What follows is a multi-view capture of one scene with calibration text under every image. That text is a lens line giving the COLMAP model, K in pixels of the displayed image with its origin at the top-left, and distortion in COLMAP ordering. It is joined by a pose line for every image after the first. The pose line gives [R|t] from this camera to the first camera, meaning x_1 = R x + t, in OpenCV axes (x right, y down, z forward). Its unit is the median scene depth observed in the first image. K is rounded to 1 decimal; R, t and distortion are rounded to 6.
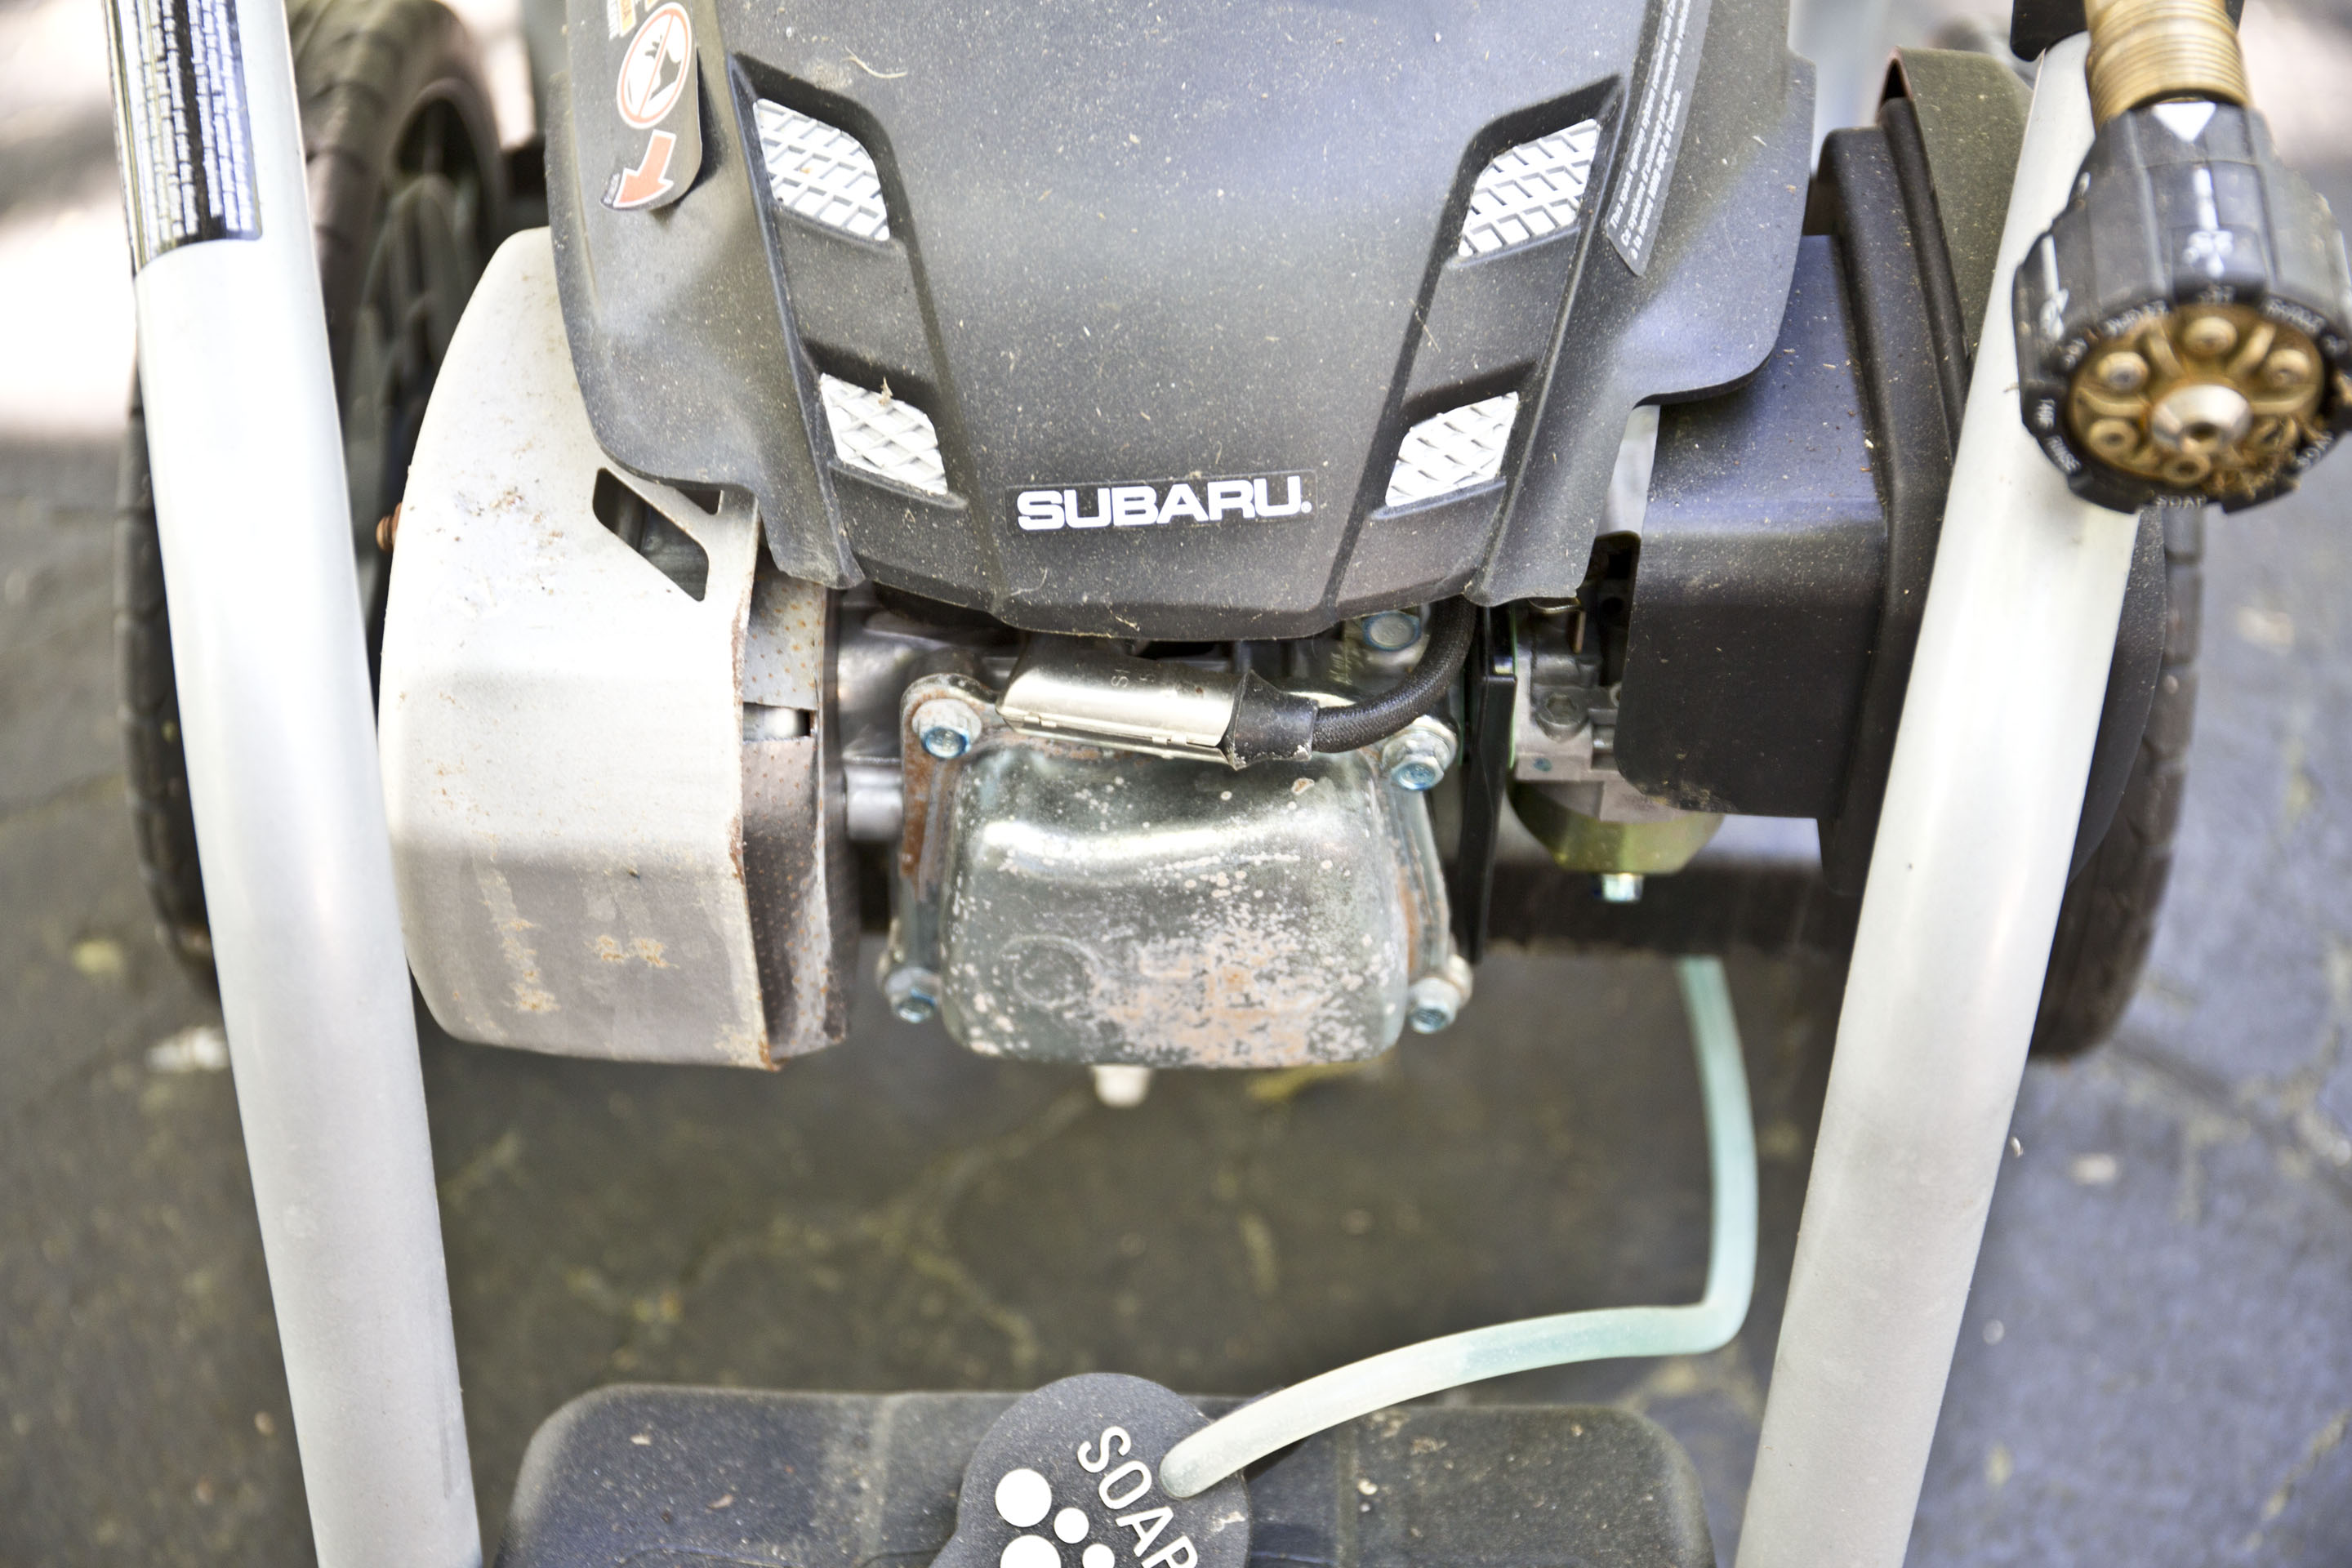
lens RADIAL K [[3352.6, 0, 1170.2], [0, 3352.6, 787.2], [0, 0, 1]] dist [0.015941, 0.000000]
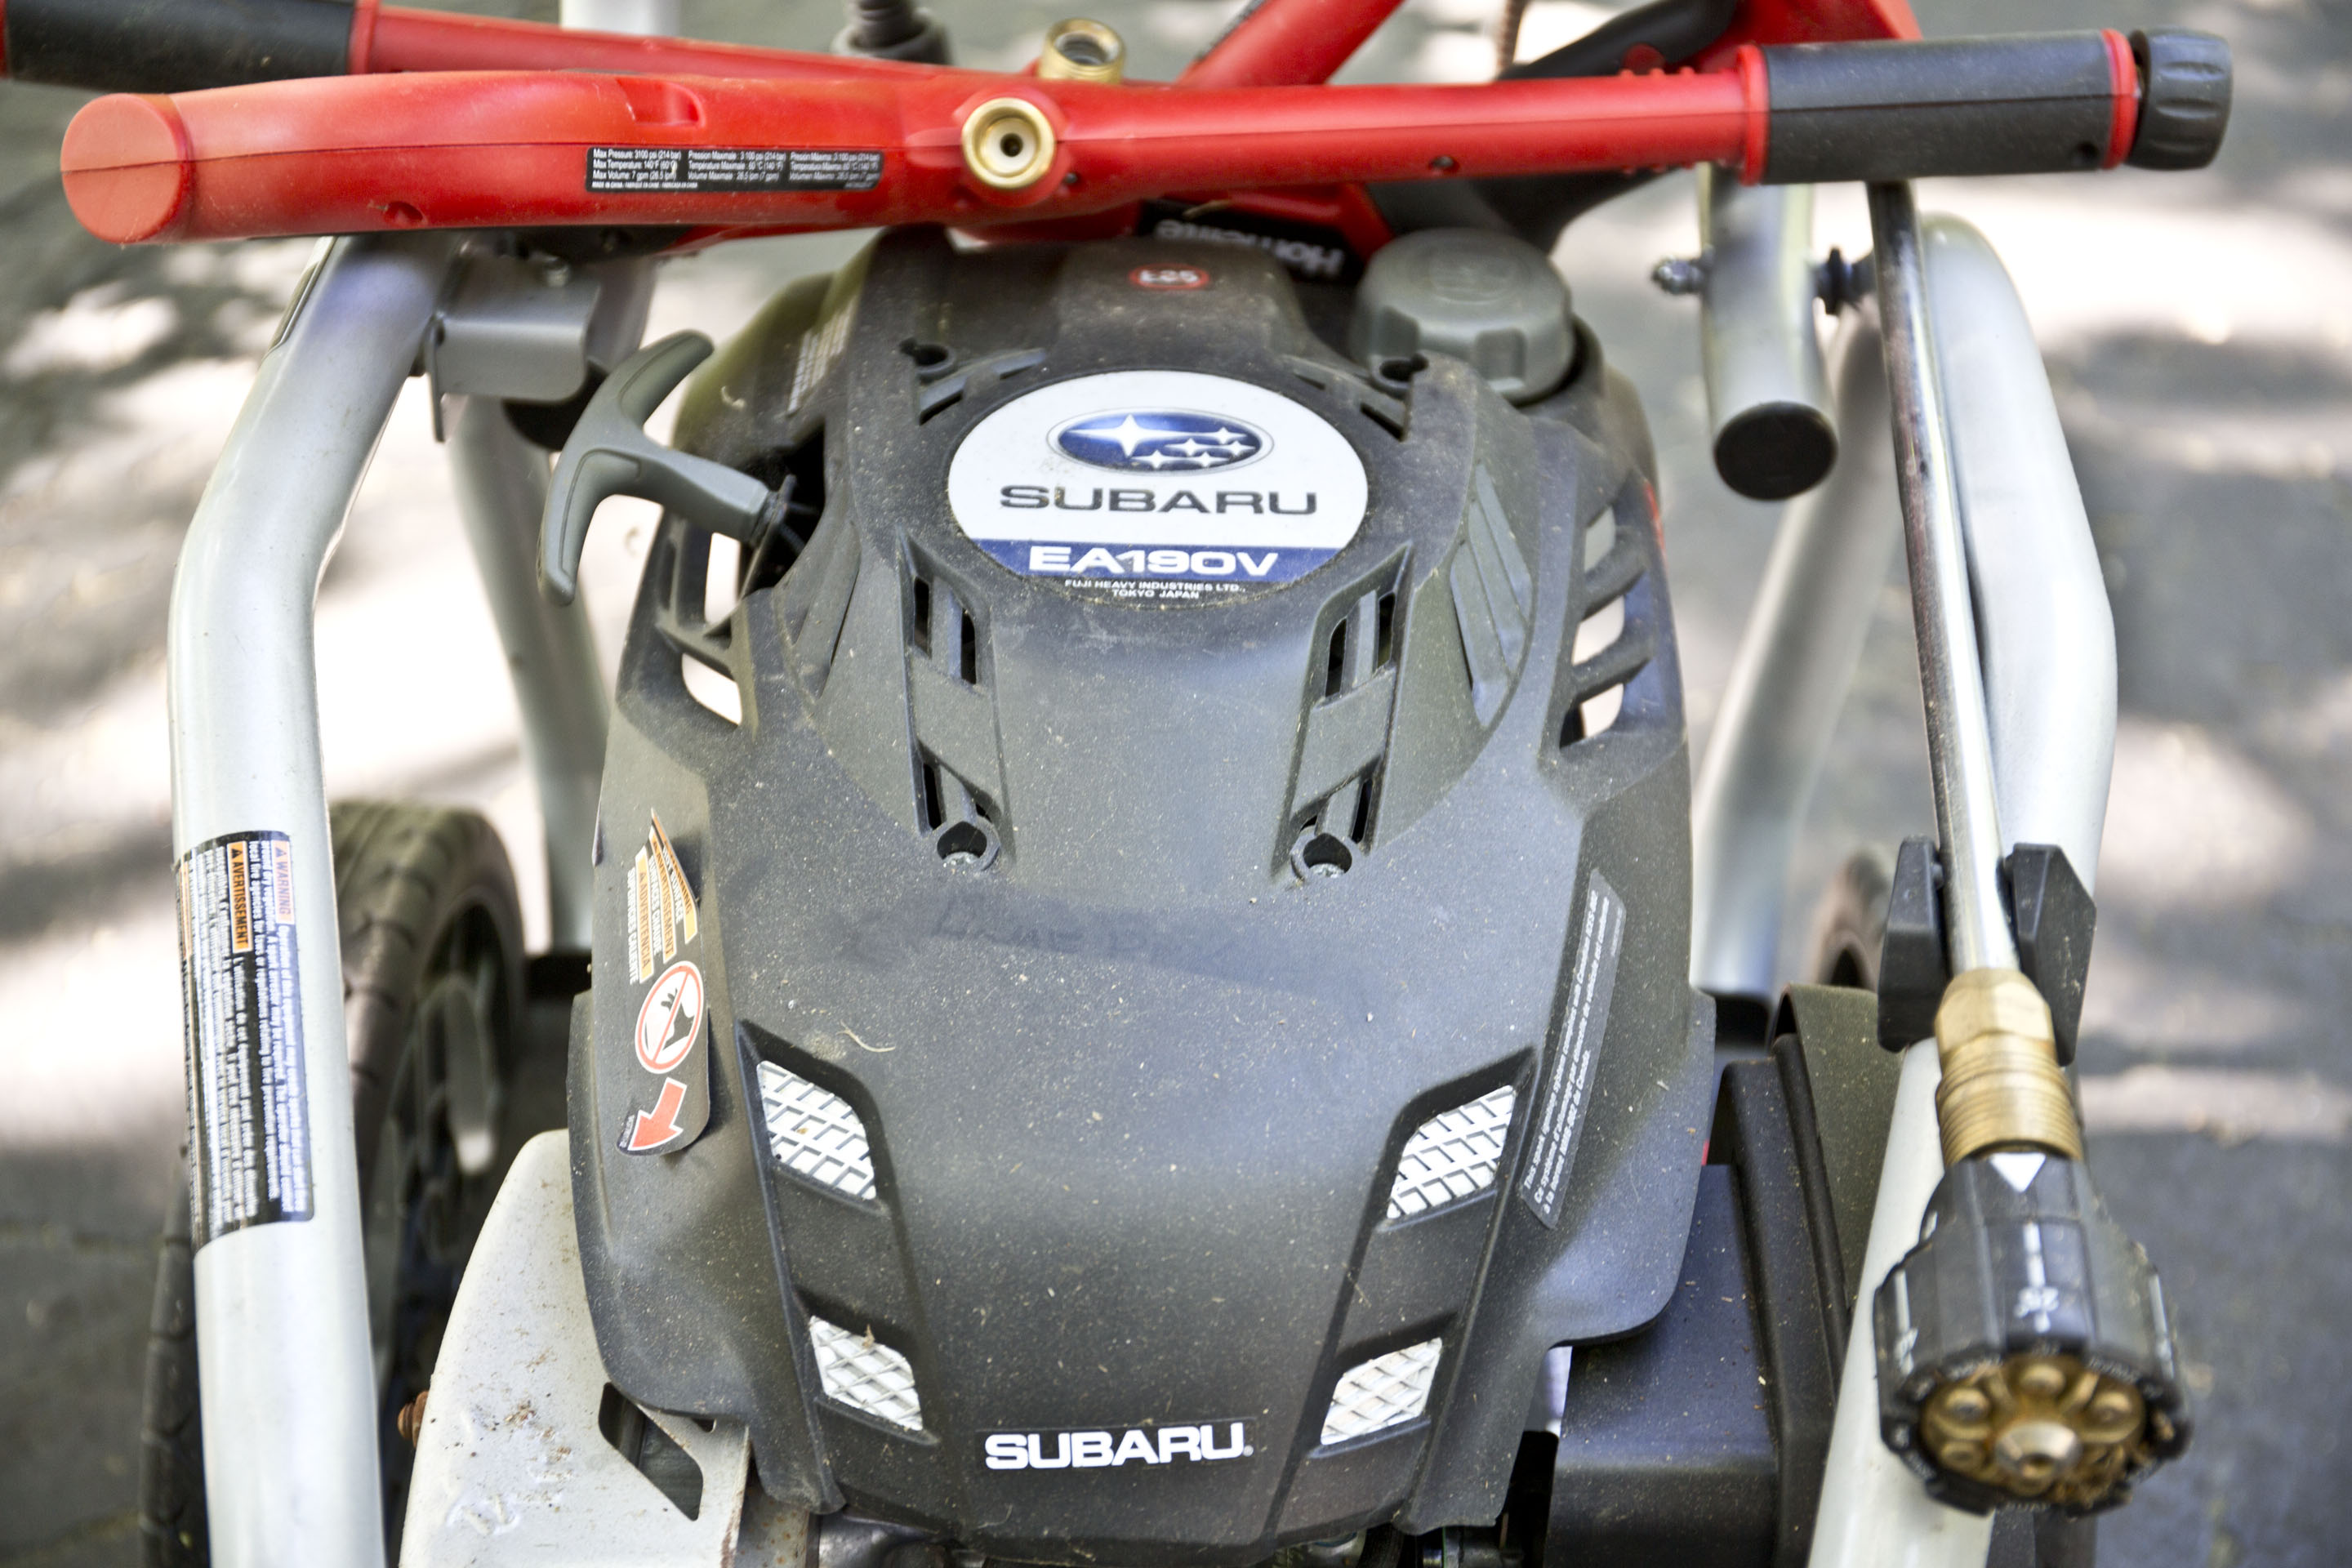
lens RADIAL K [[3352.6, 0, 1173.6], [0, 3352.6, 778.8], [0, 0, 1]] dist [0.015941, 0.000000]
pose [[0.999916, 0.012490, 0.003385, 0.009459], [-0.011816, 0.987895, -0.154671, -0.128510], [-0.005276, 0.154619, 0.987960, -0.119442]]
